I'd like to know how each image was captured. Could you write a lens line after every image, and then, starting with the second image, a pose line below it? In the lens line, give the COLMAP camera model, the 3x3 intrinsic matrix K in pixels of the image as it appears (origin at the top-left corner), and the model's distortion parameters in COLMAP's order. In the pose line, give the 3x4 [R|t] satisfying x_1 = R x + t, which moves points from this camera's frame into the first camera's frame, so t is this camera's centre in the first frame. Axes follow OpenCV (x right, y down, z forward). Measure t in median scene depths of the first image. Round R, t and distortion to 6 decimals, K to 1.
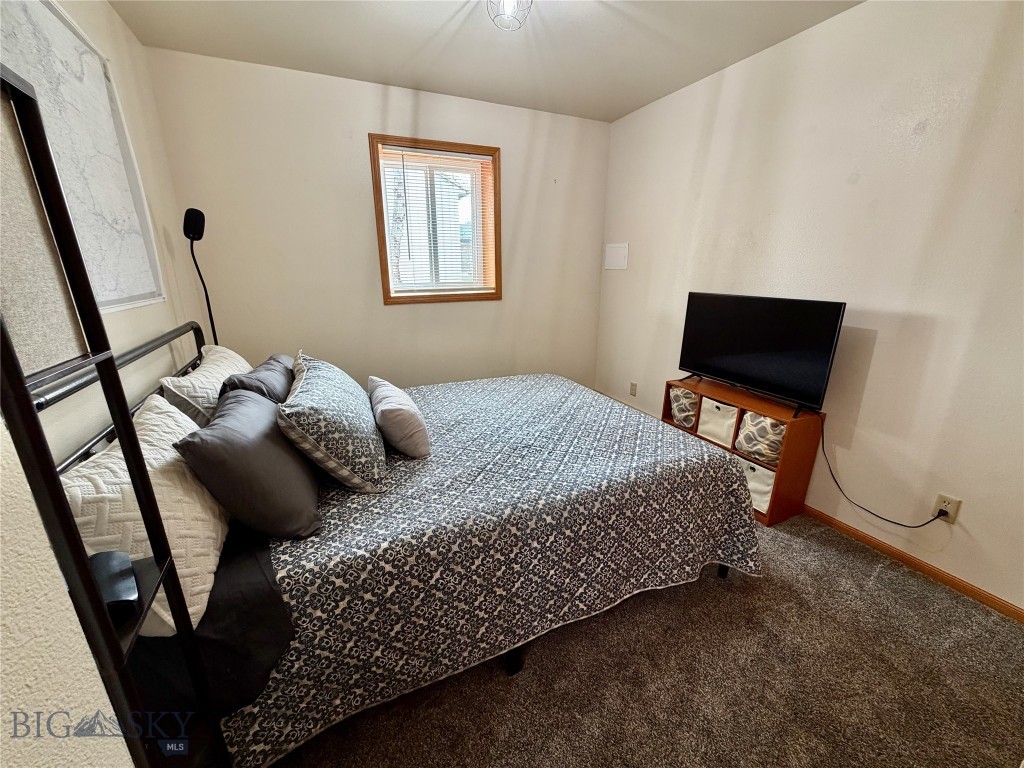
lens RADIAL K [[406.8, 0, 506.2], [0, 406.8, 386.7], [0, 0, 1]] dist [-0.001443, 0.000120]
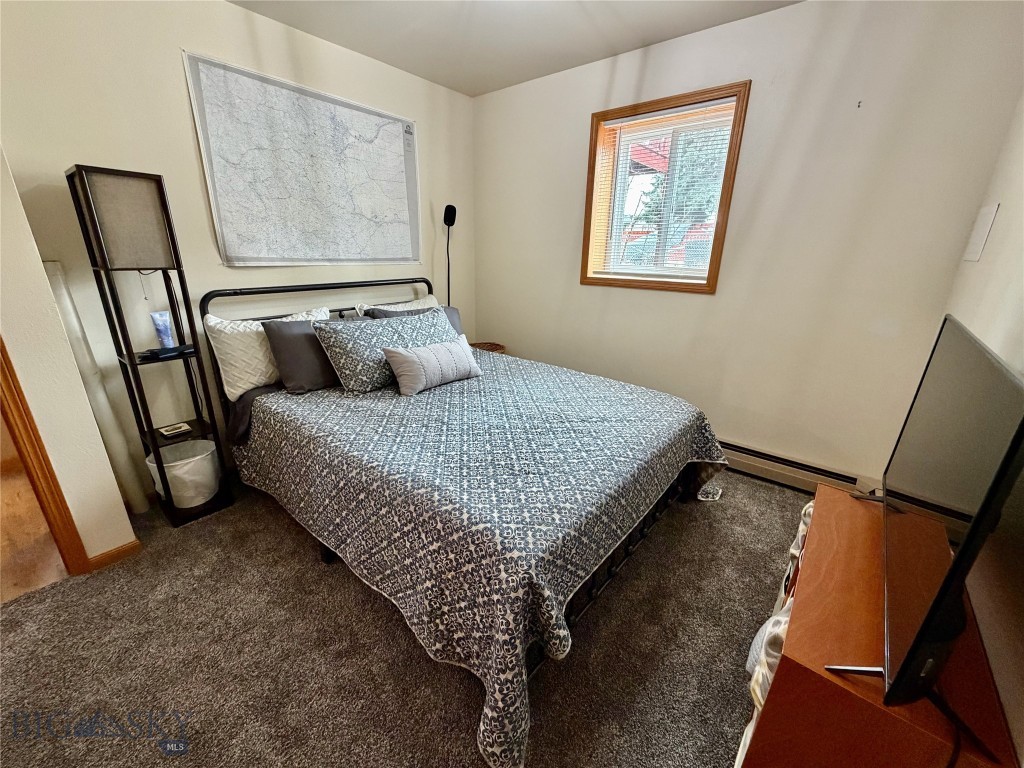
lens RADIAL K [[406.8, 0, 508.0], [0, 406.8, 385.8], [0, 0, 1]] dist [-0.001443, 0.000120]
pose [[0.435977, 0.301509, -0.847948, 0.627363], [-0.275744, 0.941646, 0.193050, -0.118184], [0.856673, 0.149651, 0.493676, 0.411084]]
